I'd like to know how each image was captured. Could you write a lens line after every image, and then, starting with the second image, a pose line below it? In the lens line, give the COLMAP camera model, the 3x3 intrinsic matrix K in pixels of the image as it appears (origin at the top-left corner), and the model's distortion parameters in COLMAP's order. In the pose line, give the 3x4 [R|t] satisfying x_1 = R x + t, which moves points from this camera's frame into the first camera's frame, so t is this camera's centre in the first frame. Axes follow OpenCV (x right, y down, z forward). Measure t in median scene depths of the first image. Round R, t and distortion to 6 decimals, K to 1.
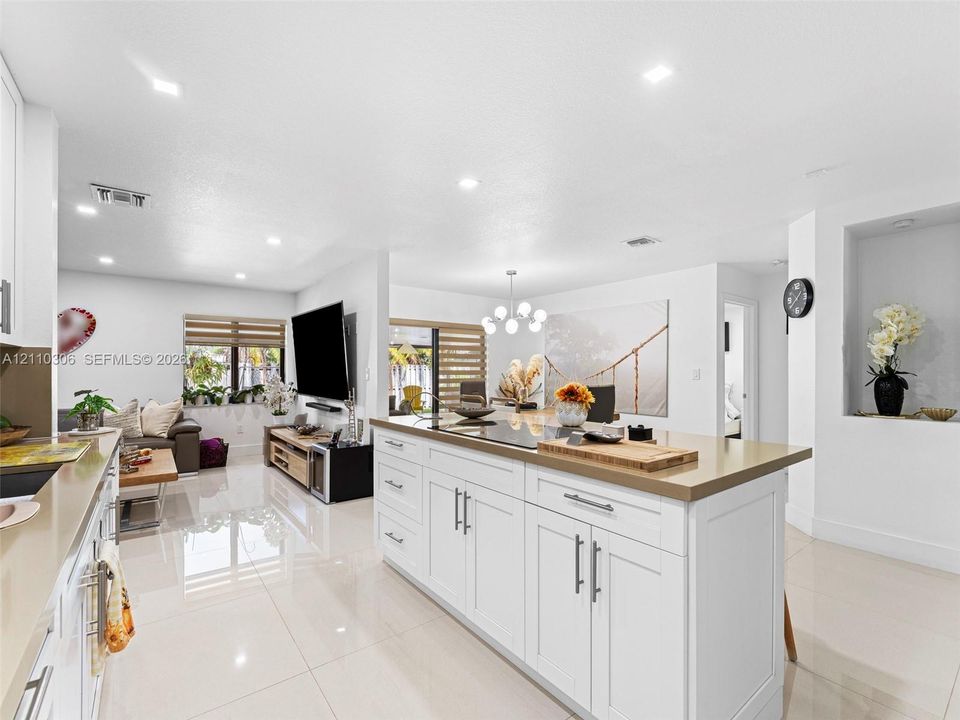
lens RADIAL K [[430.1, 0, 474.7], [0, 430.1, 373.9], [0, 0, 1]] dist [-0.004843, 0.000104]
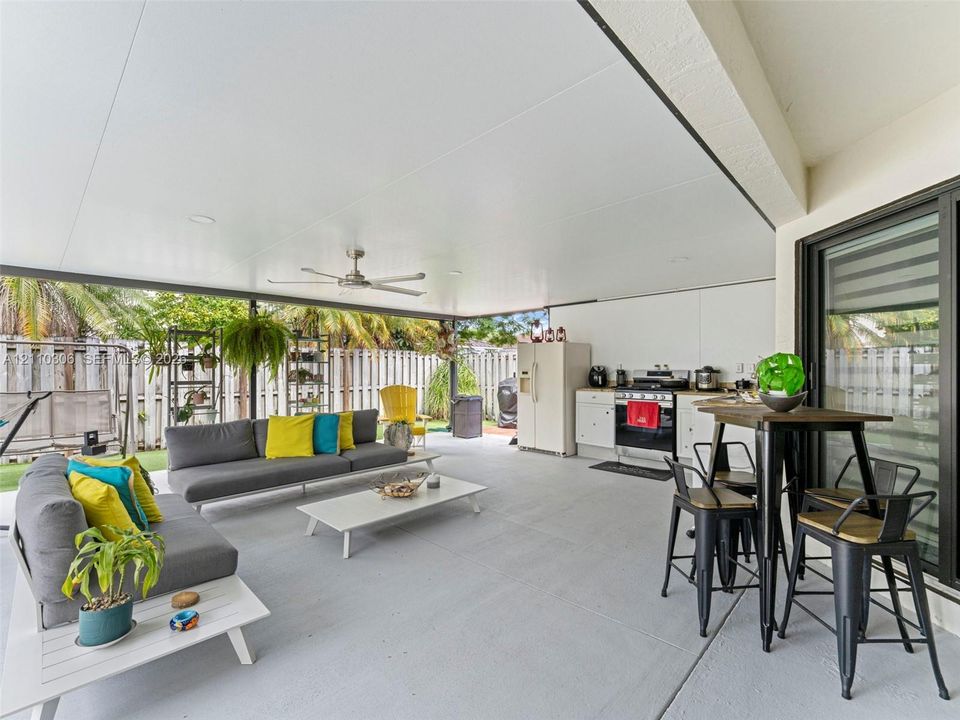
lens RADIAL K [[430.1, 0, 485.3], [0, 430.1, 364.2], [0, 0, 1]] dist [-0.004843, 0.000104]
pose [[0.987011, 0.003295, 0.160618, -0.328256], [-0.001796, 0.999953, -0.009480, 0.018197], [-0.160642, 0.009068, 0.986971, 1.226821]]
